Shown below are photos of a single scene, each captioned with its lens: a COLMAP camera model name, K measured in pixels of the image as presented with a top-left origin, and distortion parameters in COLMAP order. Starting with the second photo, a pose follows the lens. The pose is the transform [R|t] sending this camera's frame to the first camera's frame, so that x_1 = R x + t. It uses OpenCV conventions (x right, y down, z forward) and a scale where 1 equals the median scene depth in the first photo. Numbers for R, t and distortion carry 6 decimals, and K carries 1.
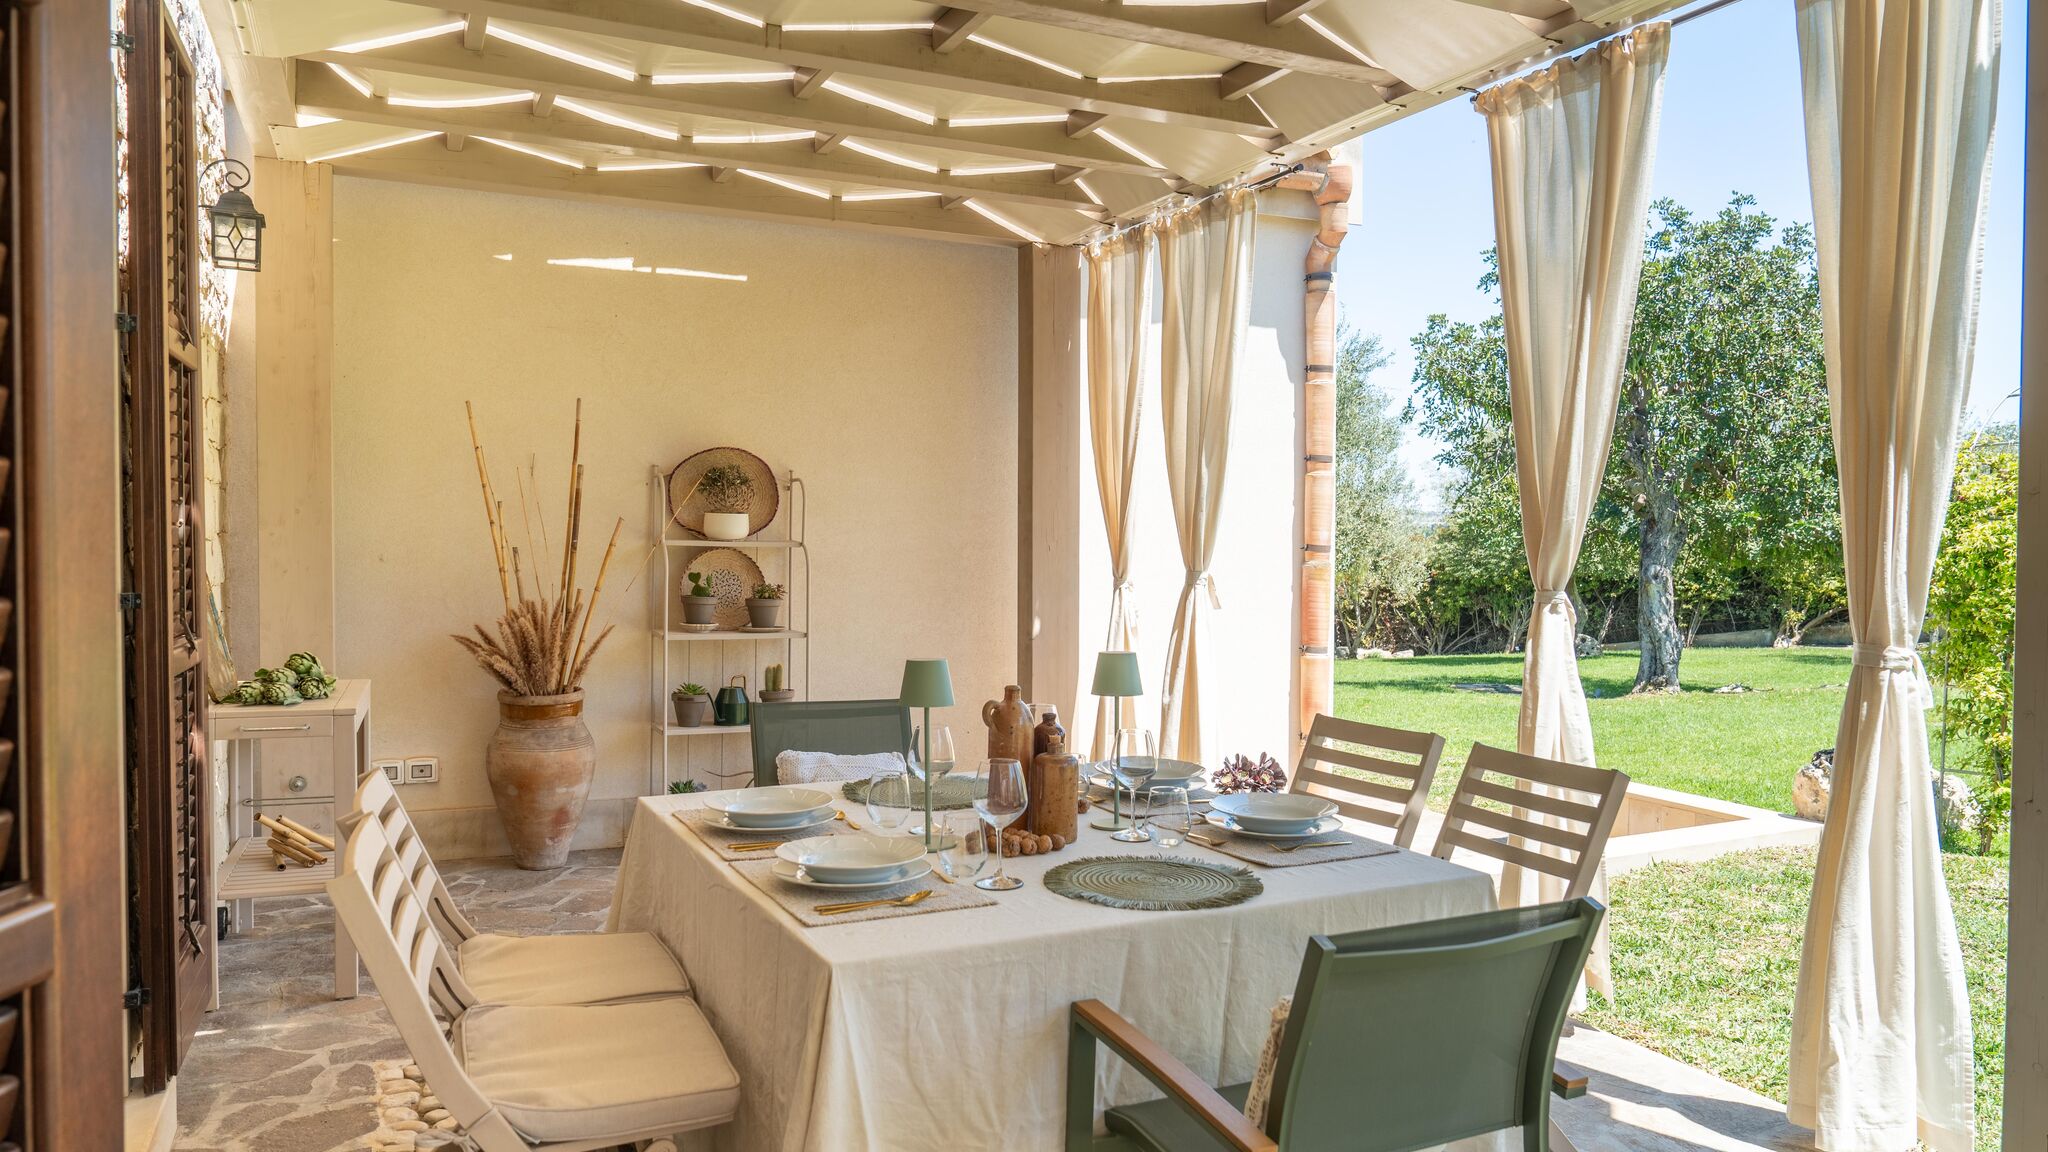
lens RADIAL K [[1429.2, 0, 1024.0], [0, 1429.2, 576.0], [0, 0, 1]] dist [-0.006763, -0.000127]
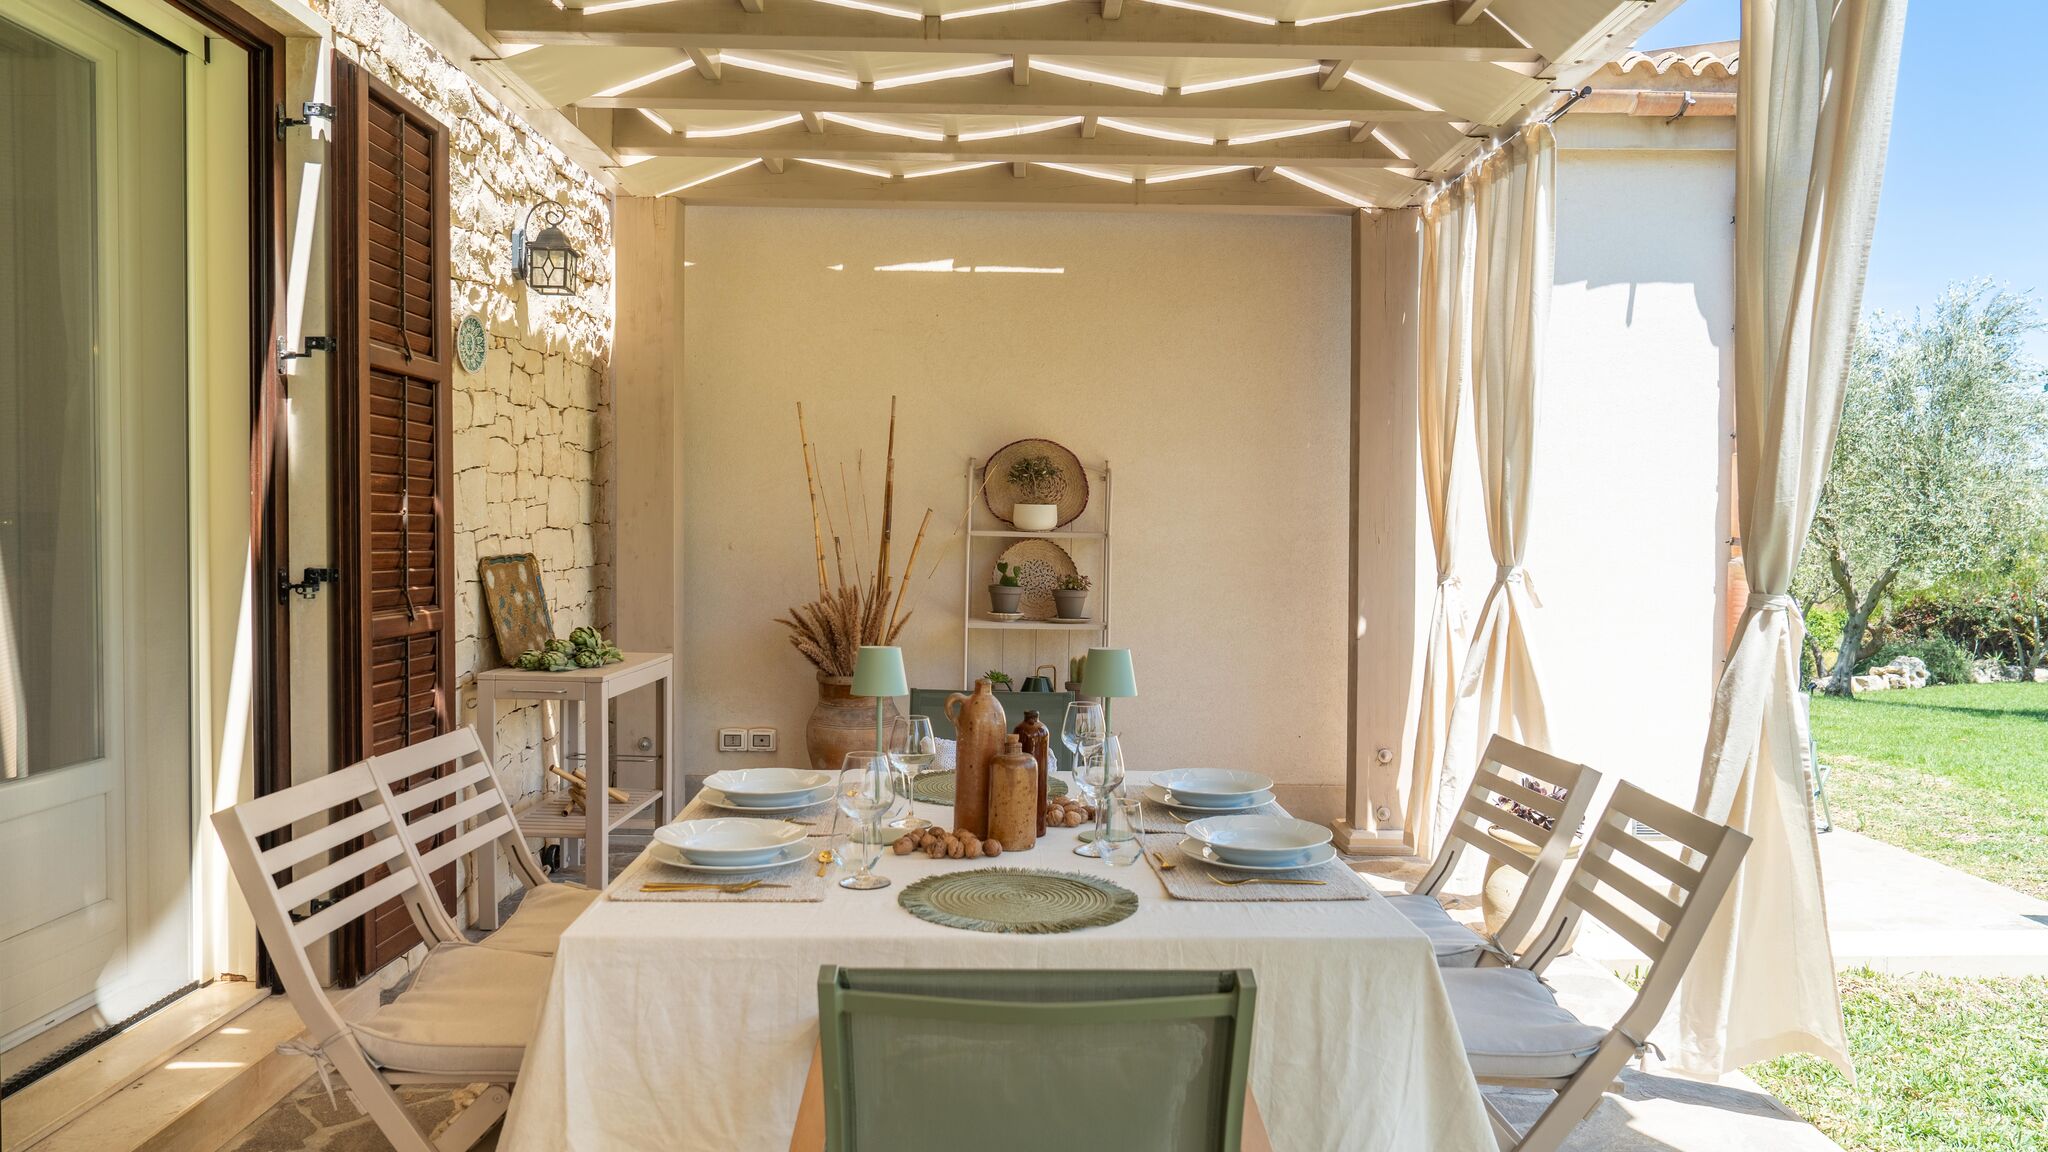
lens RADIAL K [[1435.4, 0, 1025.6], [0, 1435.4, 551.6], [0, 0, 1]] dist [-0.003887, -0.000267]
pose [[0.907054, 0.006984, -0.420957, 0.222046], [-0.013646, 0.999825, -0.012815, 0.002835], [0.420794, 0.017368, 0.906990, 0.082175]]
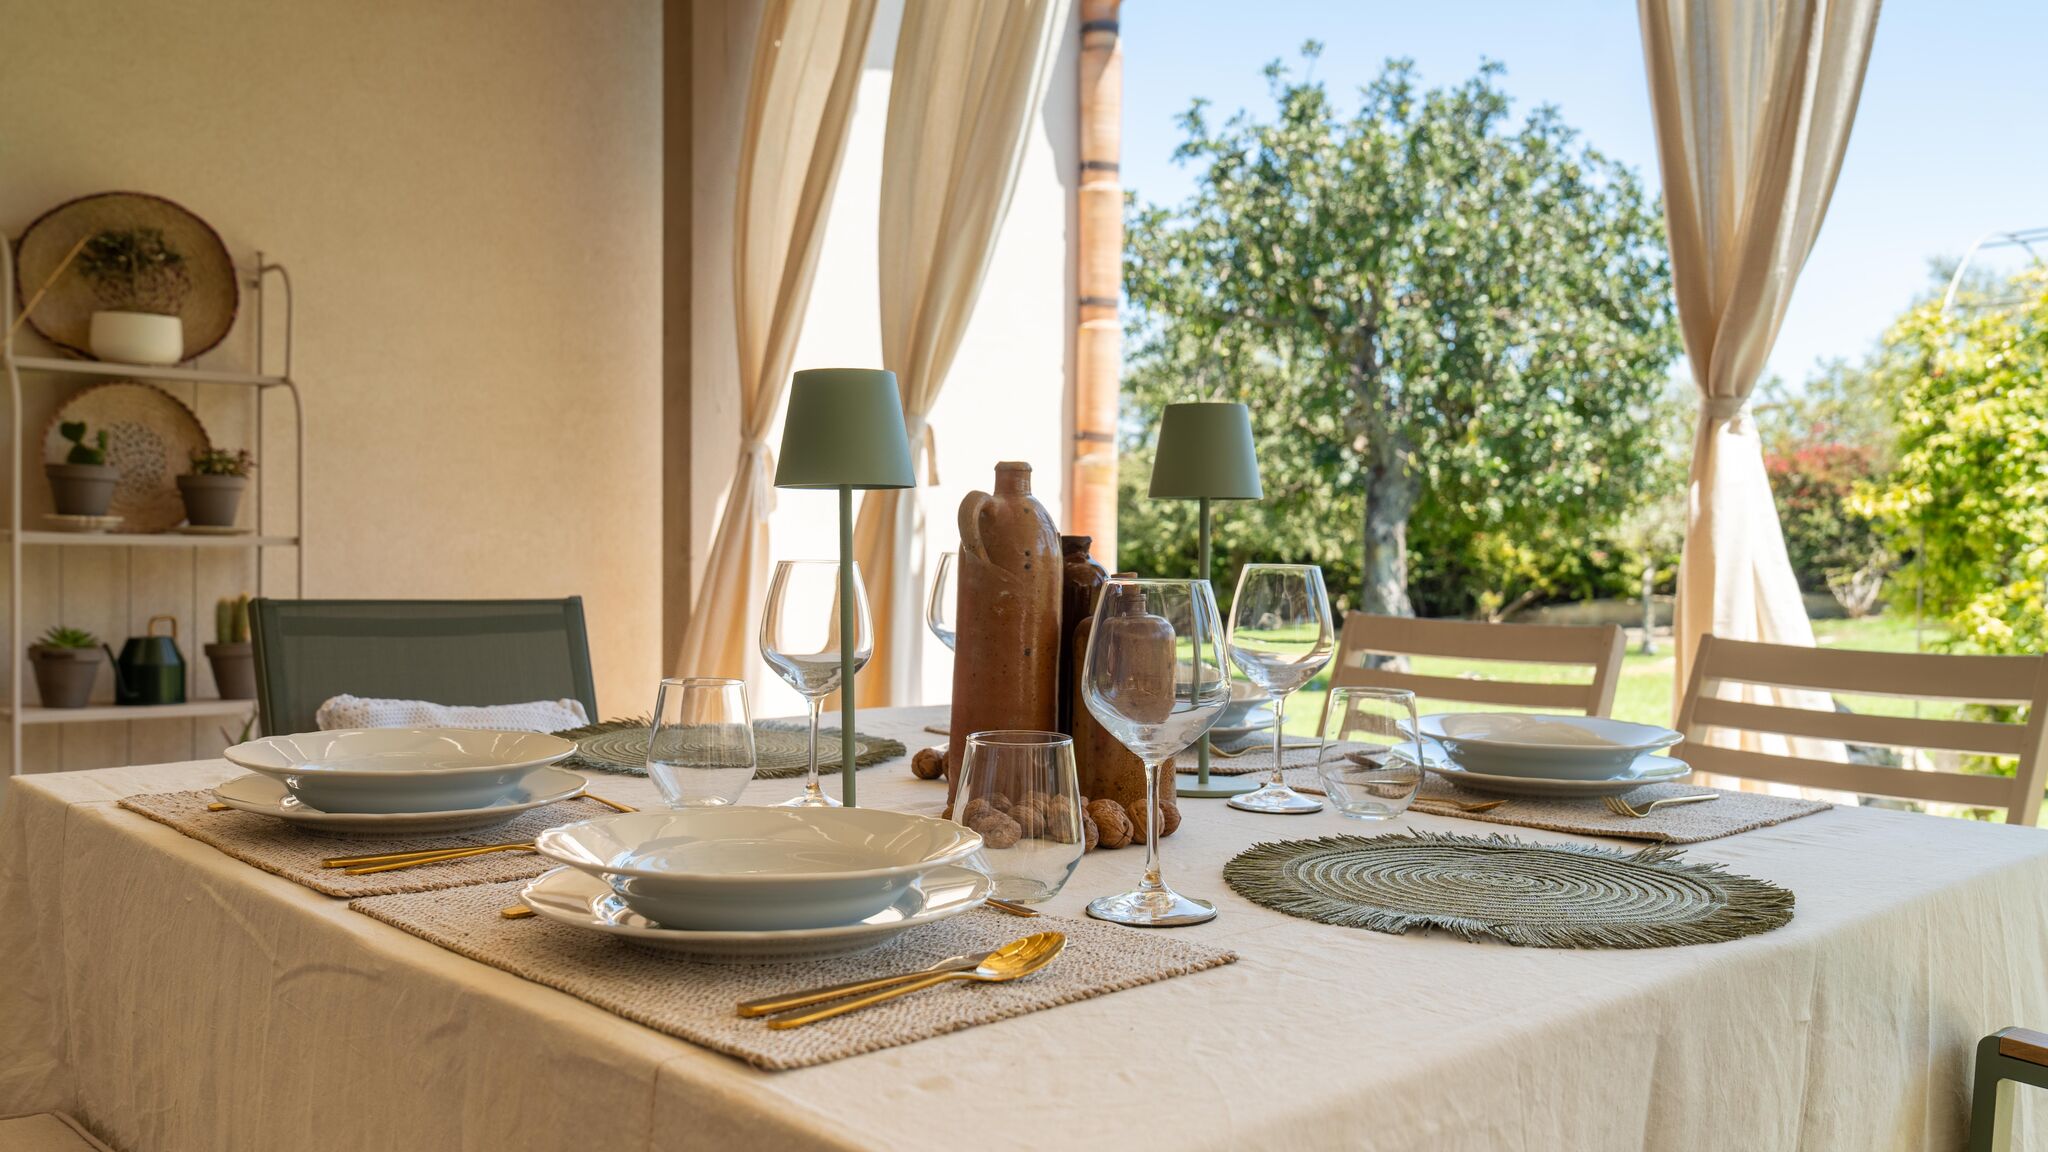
lens RADIAL K [[1783.3, 0, 1025.3], [0, 1783.3, 606.6], [0, 0, 1]] dist [-0.005197, 0.004066]
pose [[0.957047, -0.005955, 0.289870, -0.085880], [0.002323, 0.999914, 0.012871, 0.061110], [-0.289922, -0.011644, 0.956979, 0.266192]]
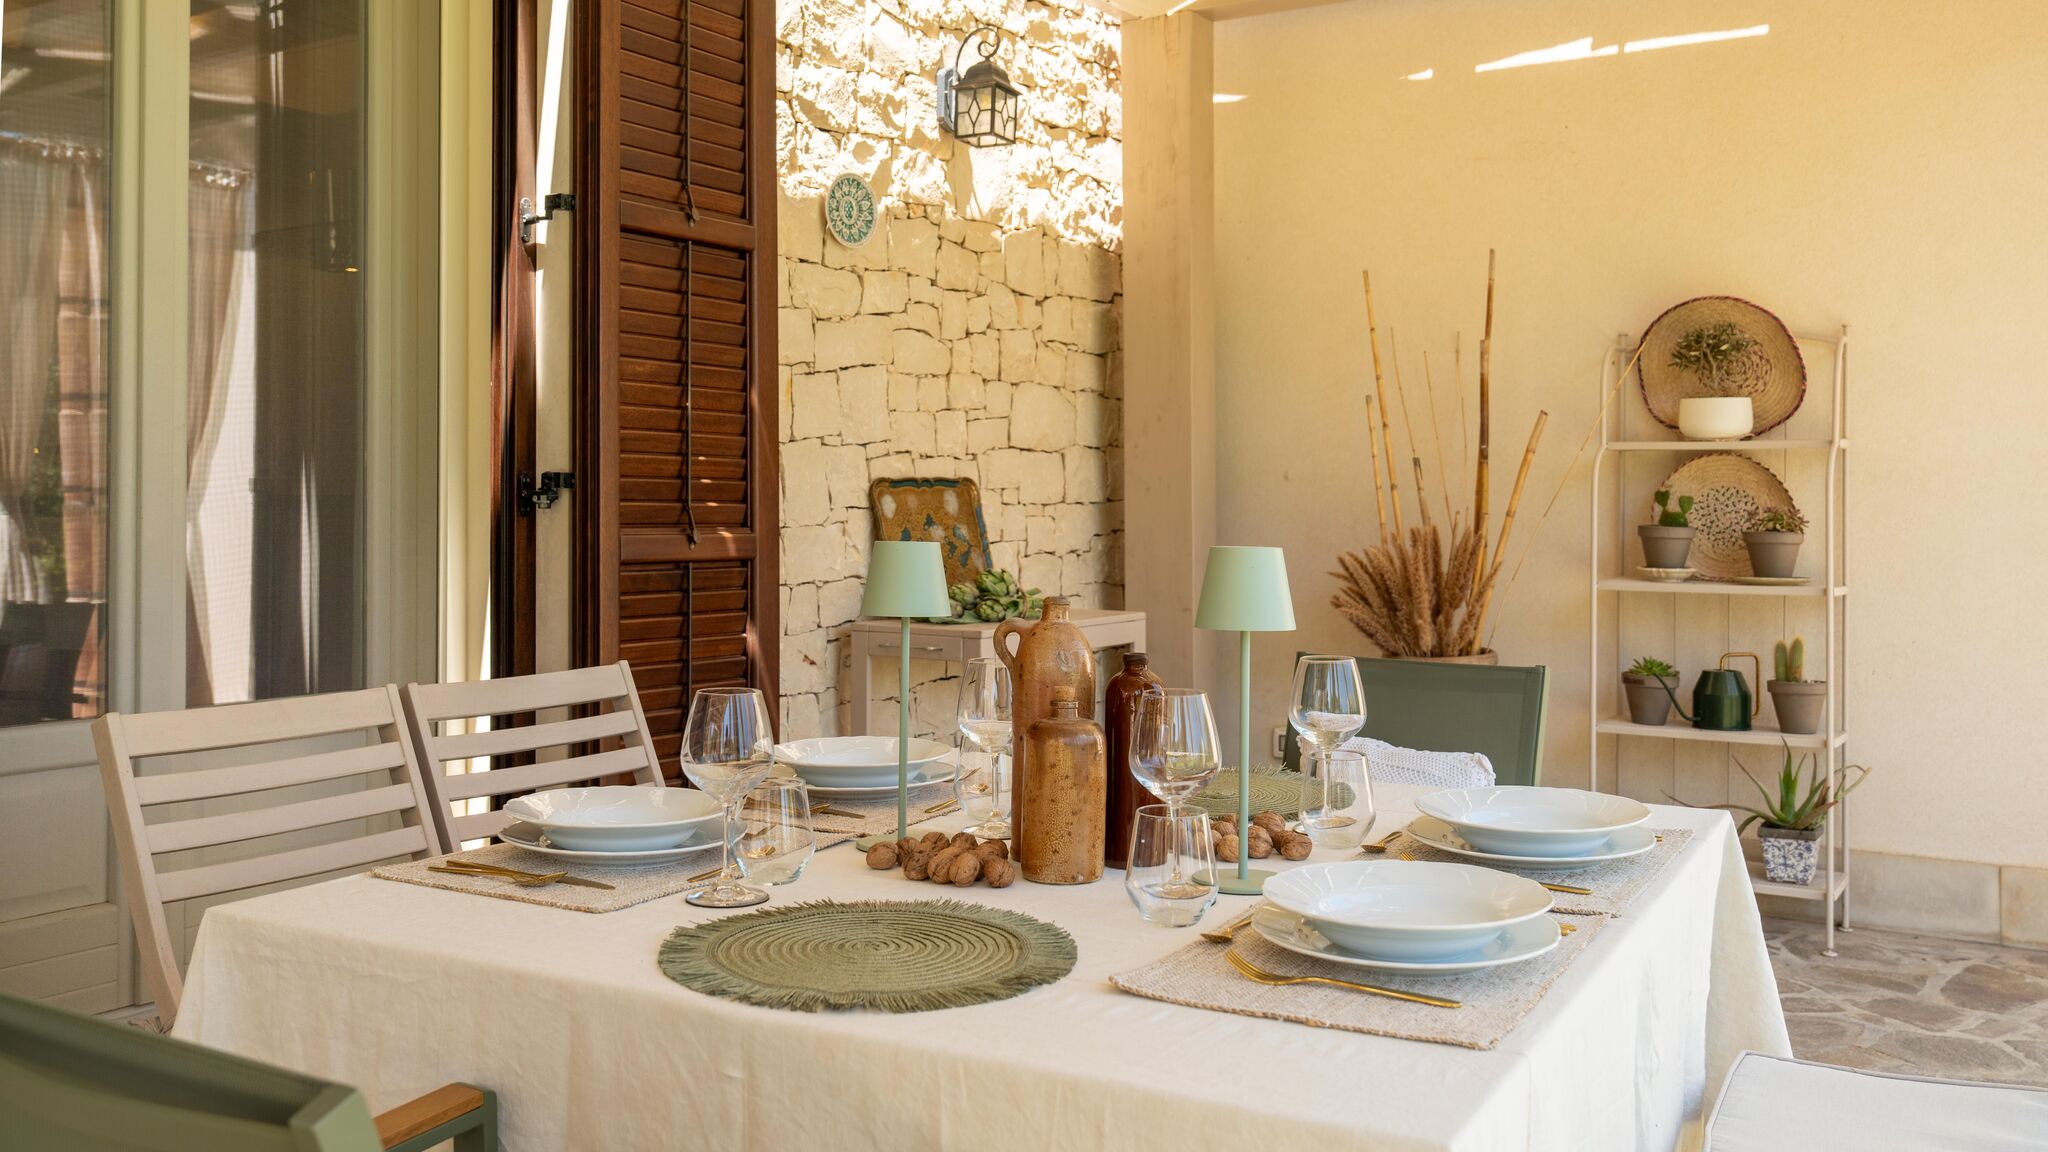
lens RADIAL K [[1762.1, 0, 983.8], [0, 1762.1, 486.6], [0, 0, 1]] dist [-0.011569, -0.004668]
pose [[0.522853, -0.019517, -0.852200, 0.305274], [-0.019985, 0.999182, -0.035145, 0.031477], [0.852189, 0.035407, 0.522035, 0.322966]]
